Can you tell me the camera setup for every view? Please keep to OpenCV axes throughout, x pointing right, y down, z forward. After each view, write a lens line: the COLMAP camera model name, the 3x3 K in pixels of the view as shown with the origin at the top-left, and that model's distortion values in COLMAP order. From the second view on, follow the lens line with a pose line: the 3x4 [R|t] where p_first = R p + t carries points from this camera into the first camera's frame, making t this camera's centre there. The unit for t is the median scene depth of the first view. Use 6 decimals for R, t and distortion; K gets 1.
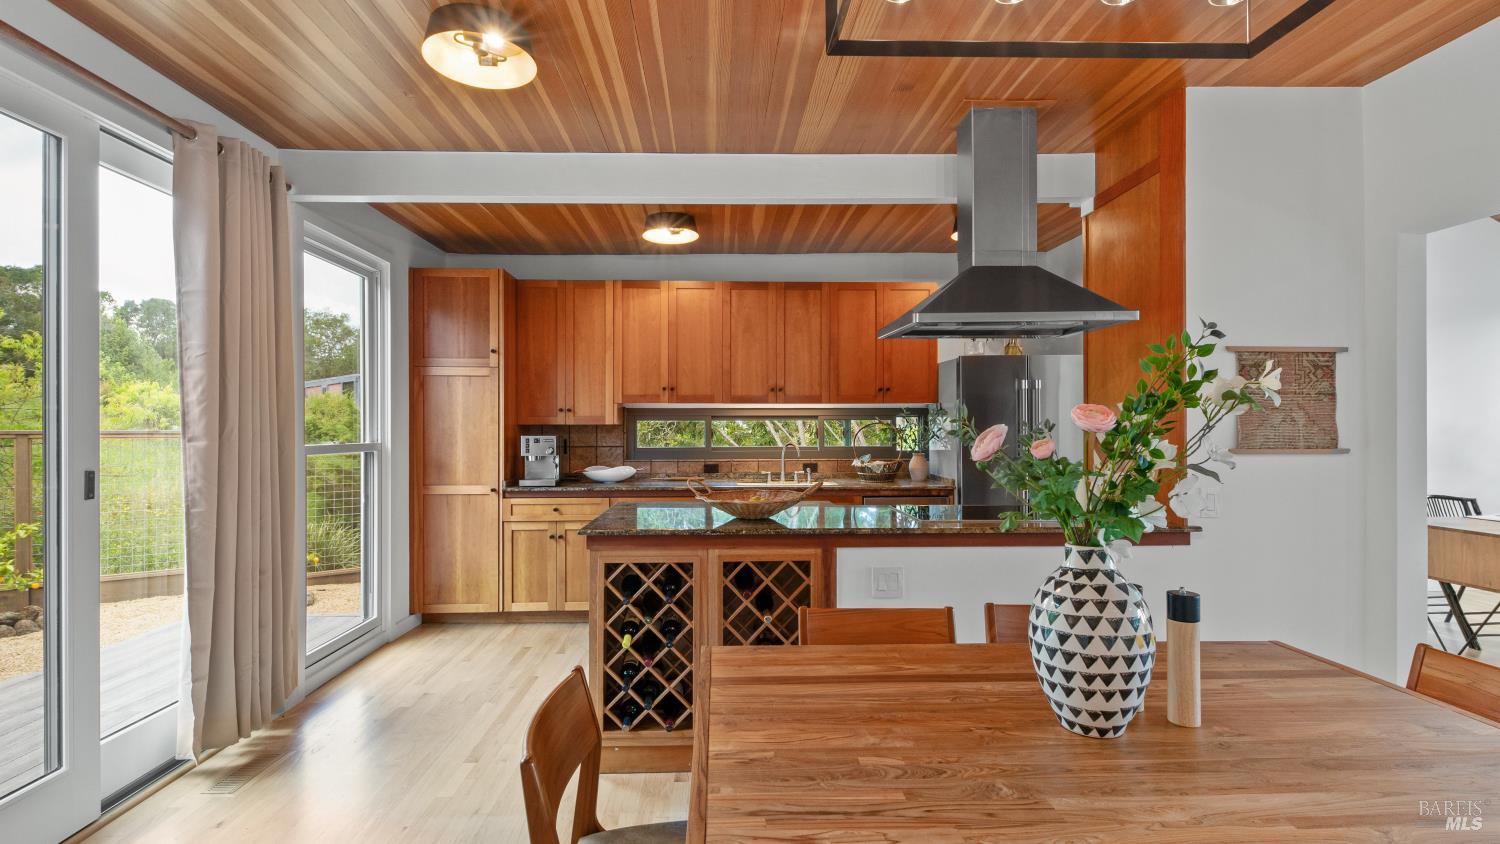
lens RADIAL K [[687.0, 0, 747.9], [0, 687.0, 425.2], [0, 0, 1]] dist [0.011222, -0.000852]
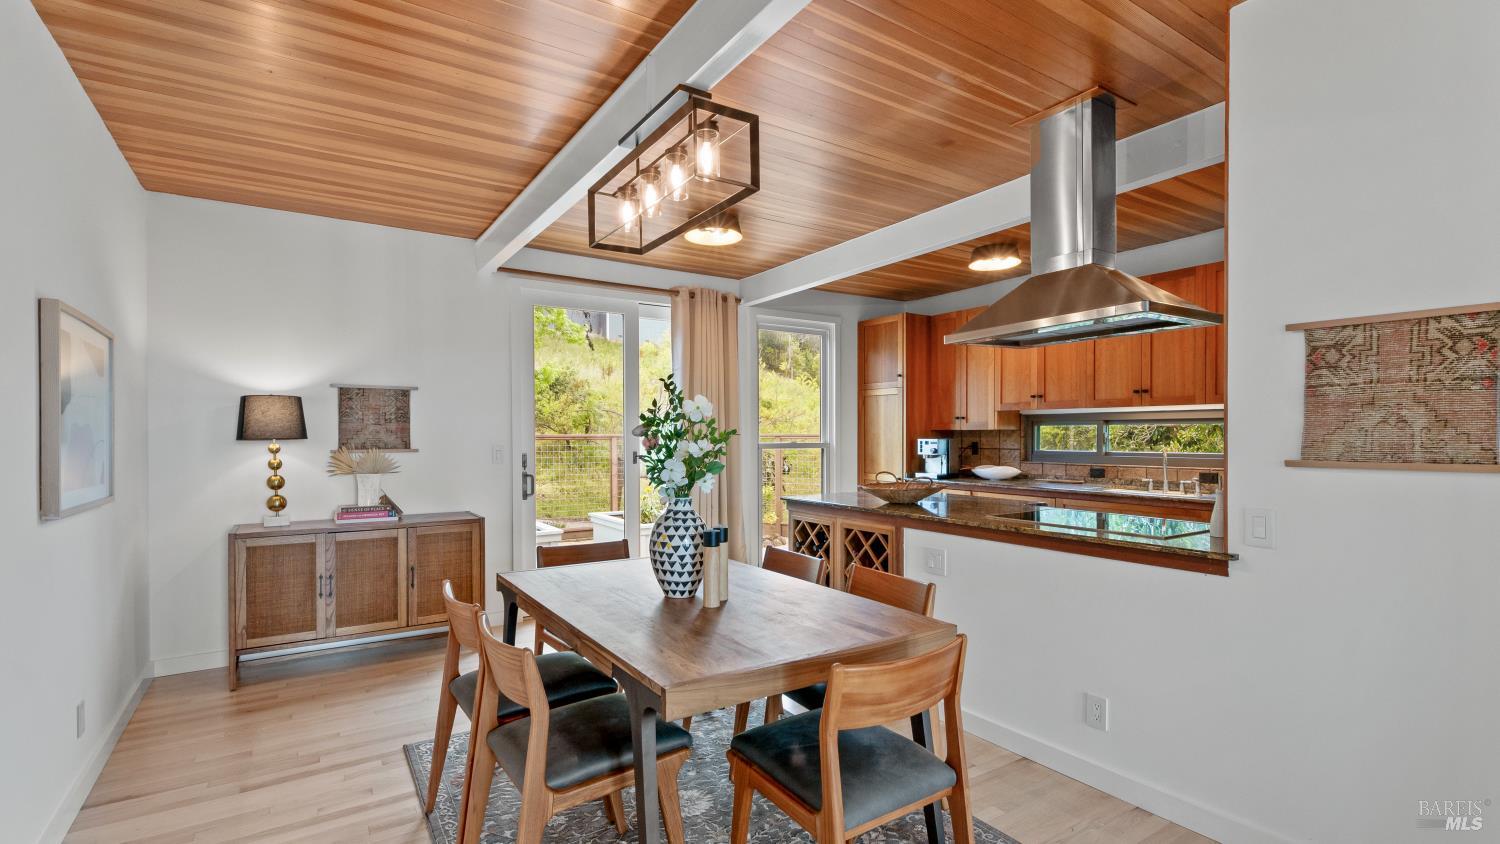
lens RADIAL K [[687.0, 0, 750.2], [0, 687.0, 433.0], [0, 0, 1]] dist [0.011222, -0.000852]
pose [[0.517423, -0.000719, -0.855730, 0.615981], [0.005231, 0.999984, 0.002323, -0.000062], [0.855714, -0.005679, 0.517418, 0.060206]]
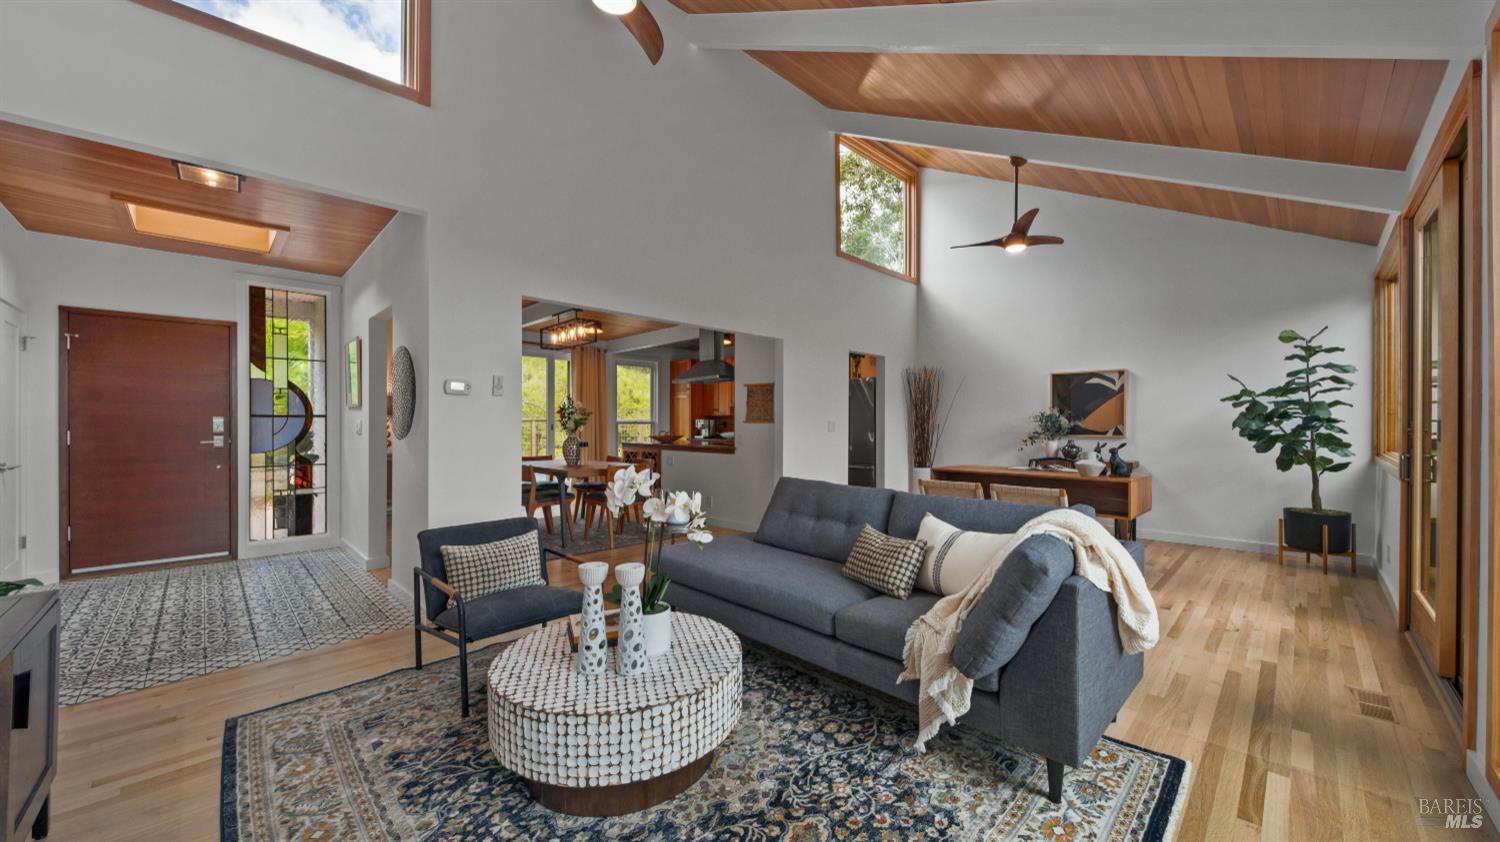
lens RADIAL K [[521.7, 0, 782.1], [0, 521.7, 424.1], [0, 0, 1]] dist [-0.011495, -0.000715]
pose [[0.724722, 0.004043, -0.689030, 1.349483], [-0.000862, 0.999987, 0.004960, 0.022967], [0.689041, -0.003001, 0.724716, -0.266036]]
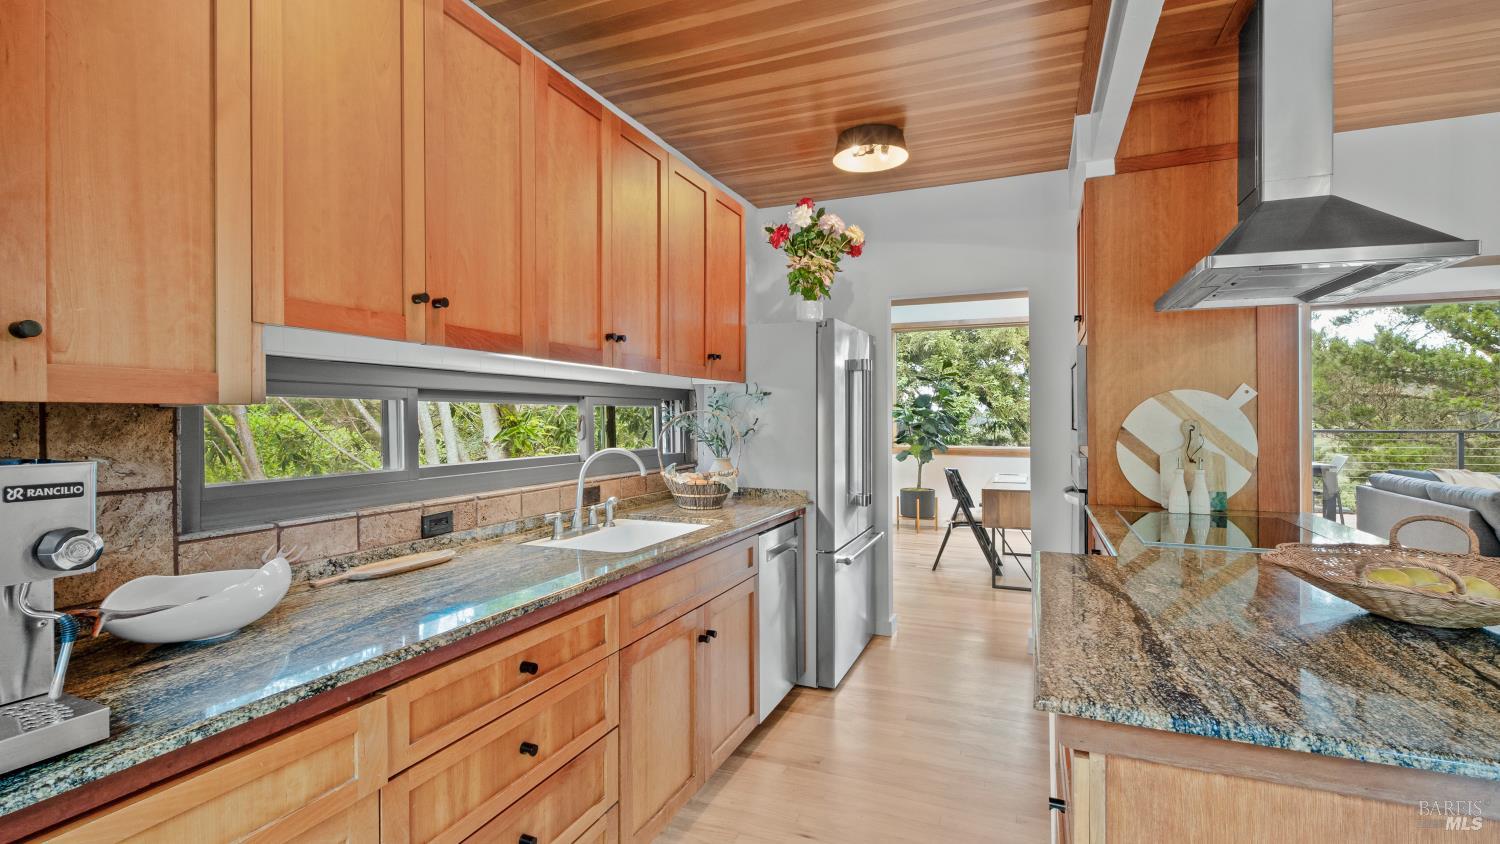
lens RADIAL K [[687.0, 0, 744.4], [0, 687.0, 413.8], [0, 0, 1]] dist [0.011222, -0.000852]
pose [[0.433312, 0.007426, 0.901213, -0.374089], [0.000721, 0.999963, -0.008587, 0.004771], [-0.901244, 0.004371, 0.433291, 0.769719]]
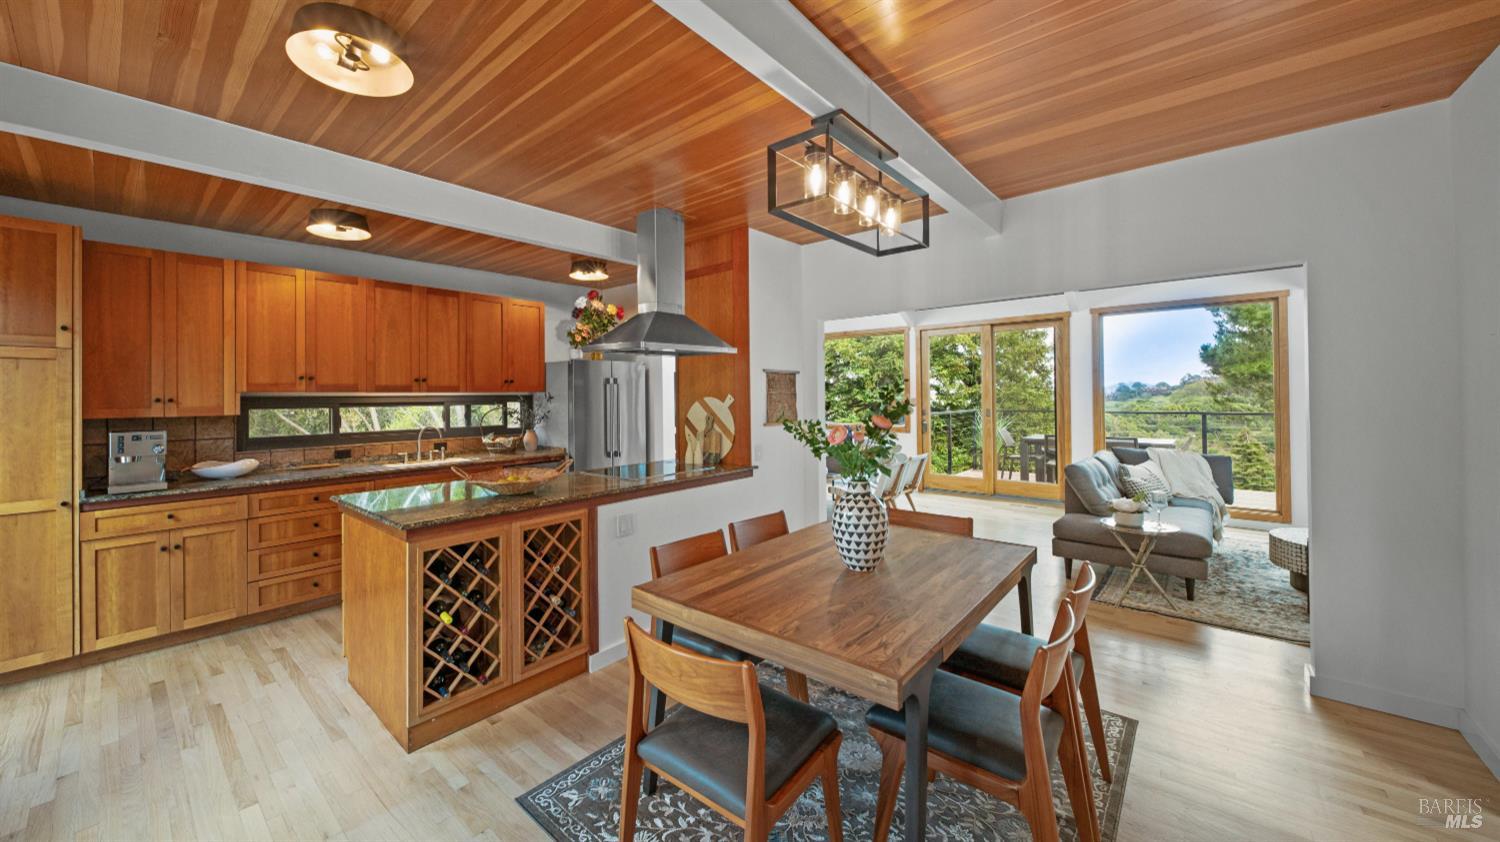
lens RADIAL K [[539.3, 0, 685.7], [0, 539.3, 391.0], [0, 0, 1]] dist [0.002444, -0.000386]
pose [[0.715324, 0.002194, 0.698789, -0.289121], [0.006703, 0.999928, -0.010001, -0.023873], [-0.698760, 0.011838, 0.715258, 0.056527]]
